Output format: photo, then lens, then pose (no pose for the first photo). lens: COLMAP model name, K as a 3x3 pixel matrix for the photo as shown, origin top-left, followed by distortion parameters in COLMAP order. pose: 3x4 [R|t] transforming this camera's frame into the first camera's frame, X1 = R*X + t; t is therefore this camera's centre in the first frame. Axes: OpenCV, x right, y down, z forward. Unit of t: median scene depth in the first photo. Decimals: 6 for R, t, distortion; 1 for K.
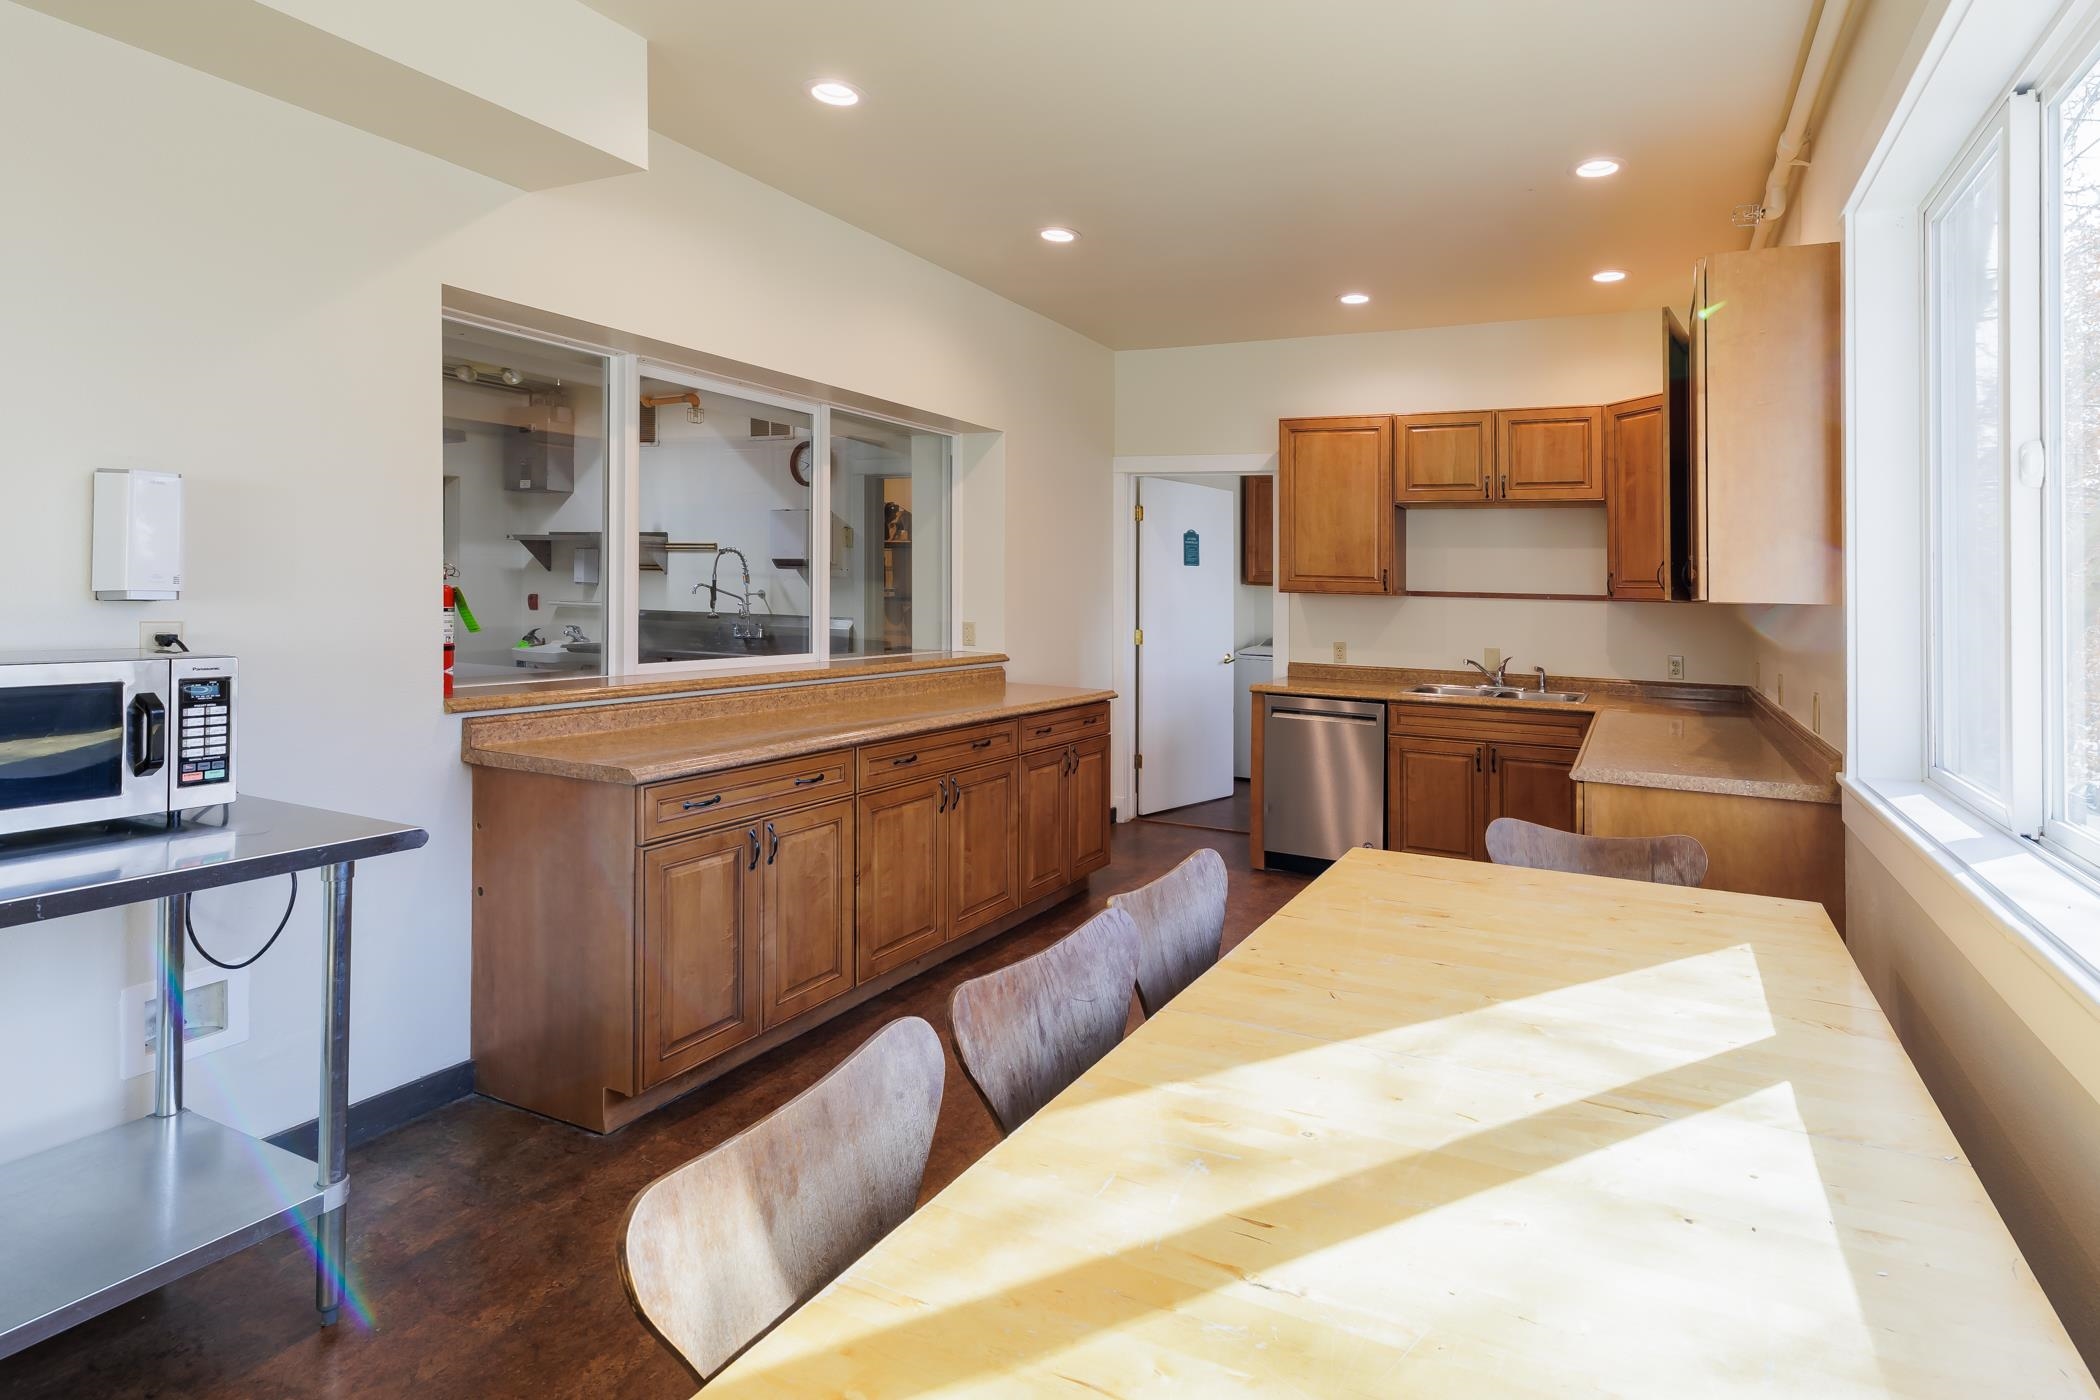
lens RADIAL K [[1031.6, 0, 1177.3], [0, 1031.6, 610.6], [0, 0, 1]] dist [0.000805, -0.000136]
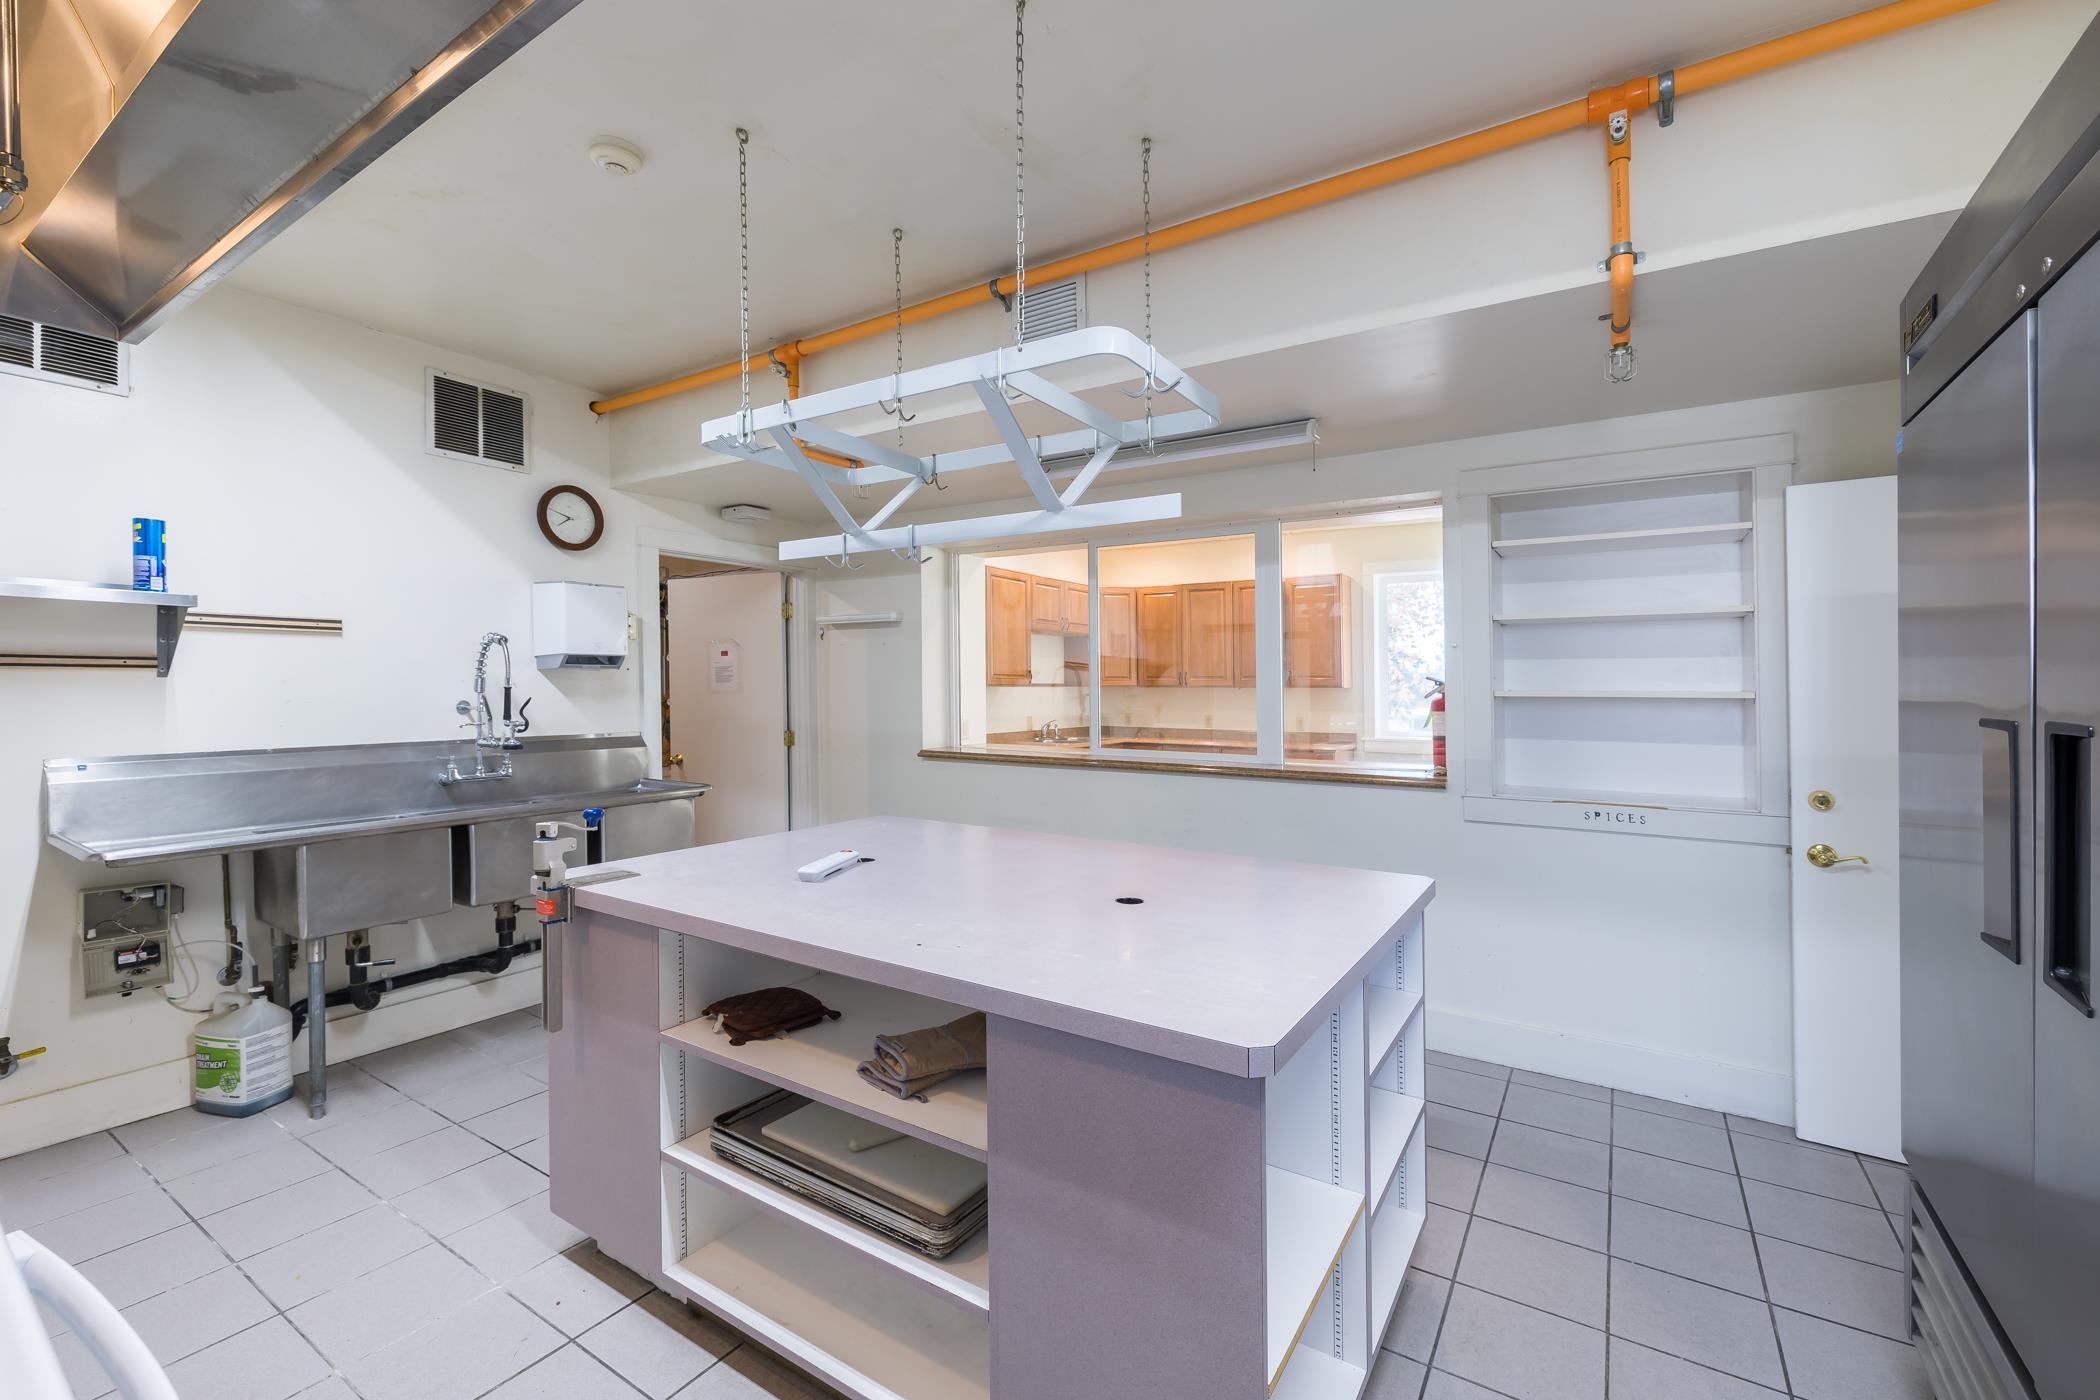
lens RADIAL K [[895.1, 0, 1046.7], [0, 895.1, 693.8], [0, 0, 1]] dist [0.001188, 0.000366]
pose [[0.167720, -0.031479, 0.985332, -1.171044], [0.023499, 0.999334, 0.027926, -0.041689], [-0.985555, 0.018470, 0.168348, 0.756807]]
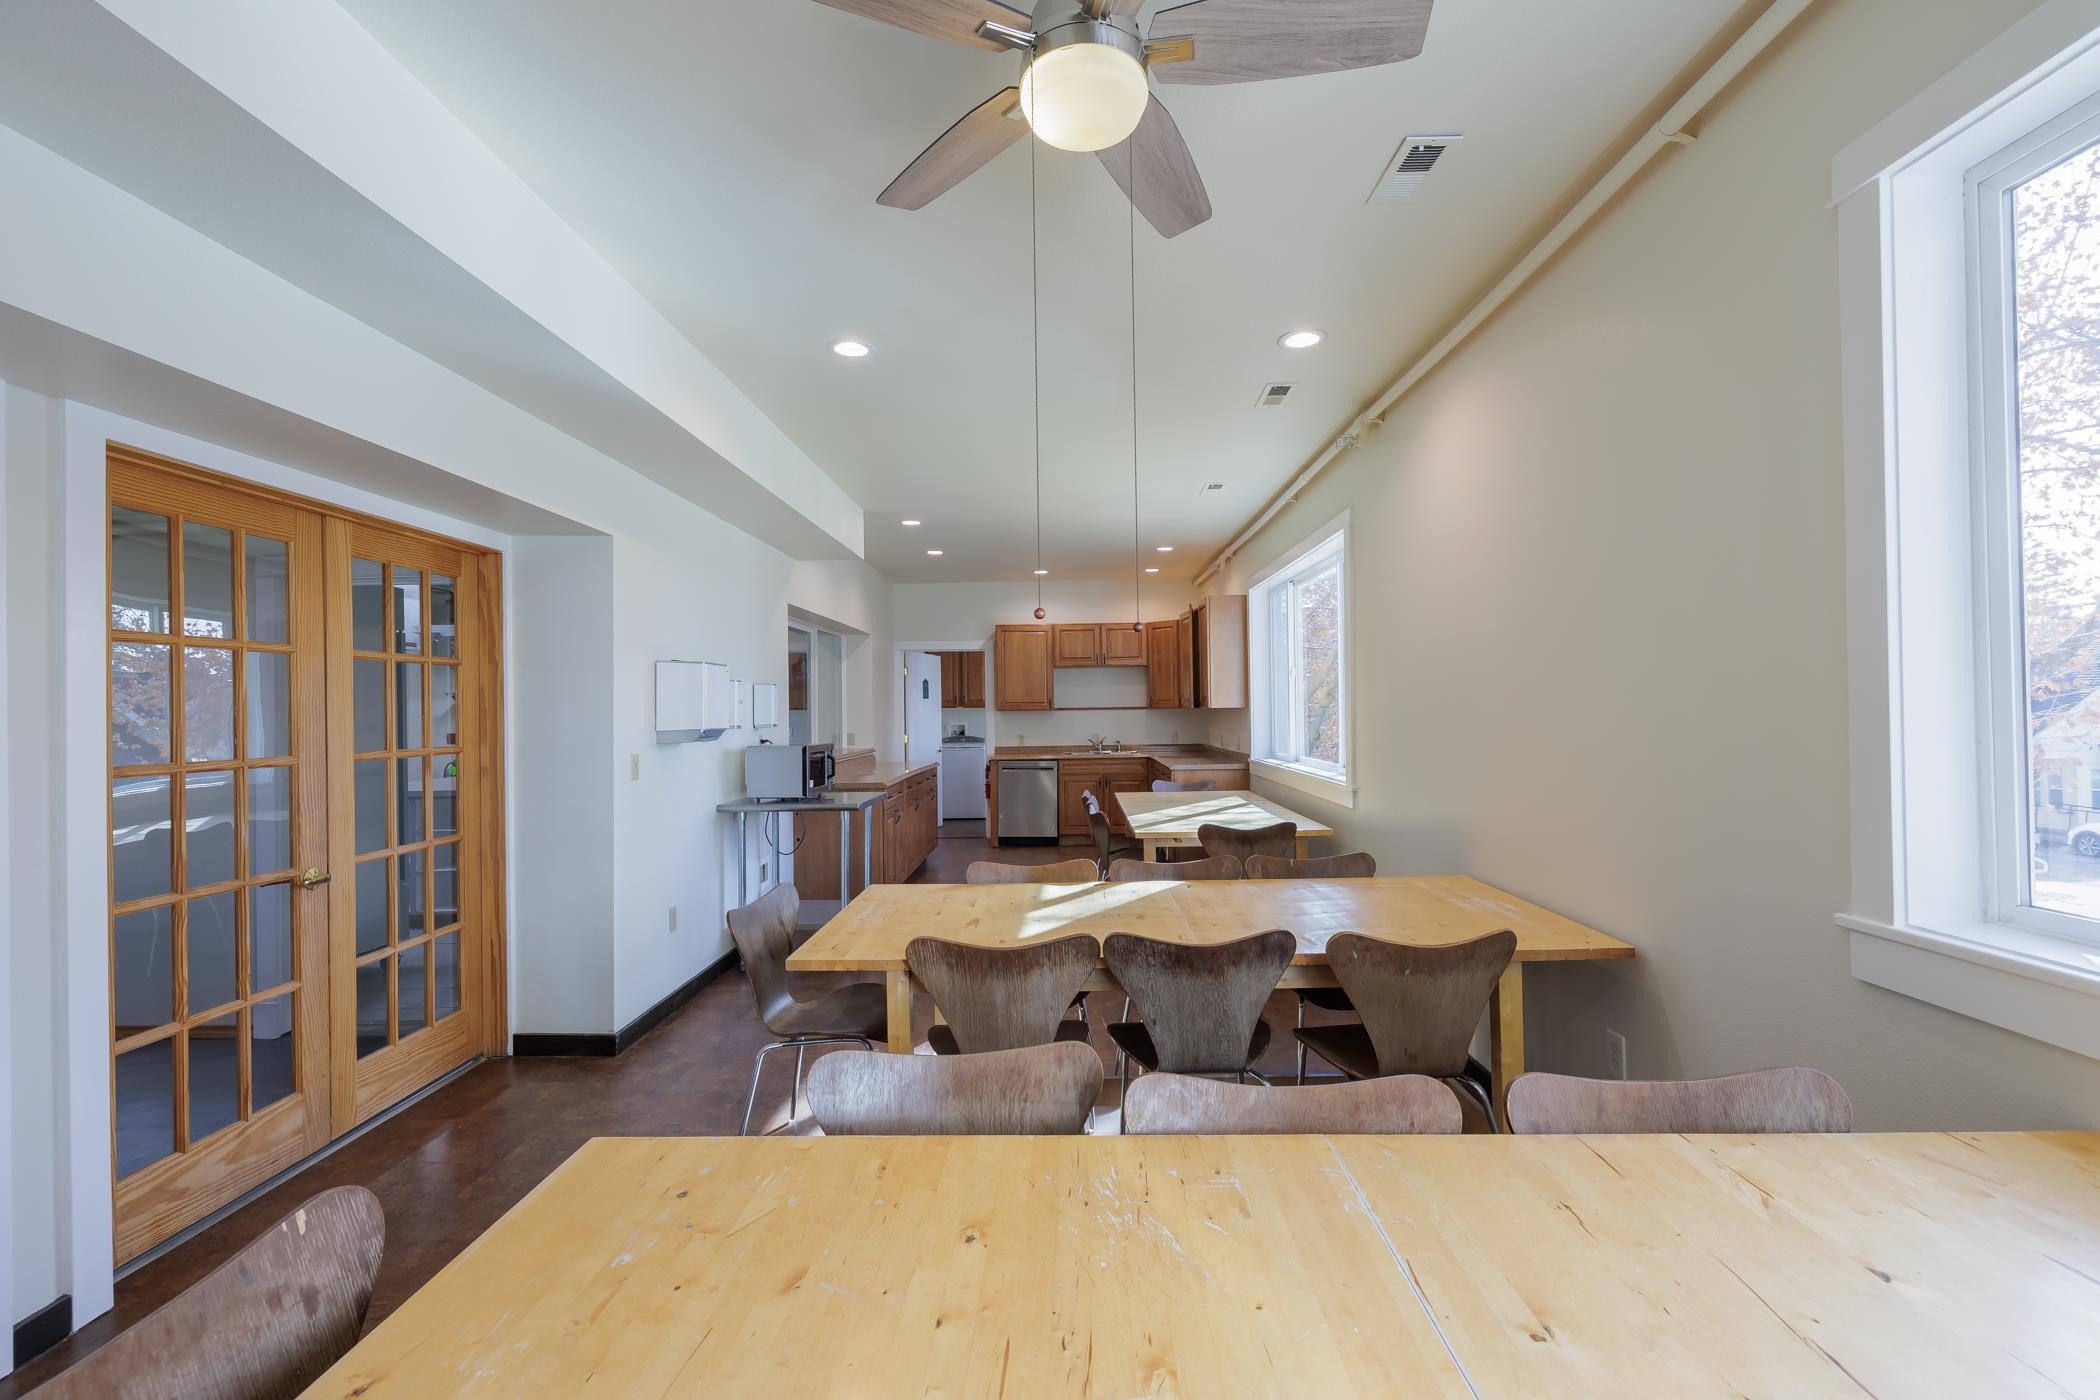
lens RADIAL K [[895.1, 0, 1047.9], [0, 895.1, 707.3], [0, 0, 1]] dist [0.001188, 0.000366]
pose [[0.924476, -0.038119, 0.379329, -0.505612], [0.046268, 0.998852, -0.012384, 0.001221], [-0.378421, 0.028999, 0.925179, -0.690488]]
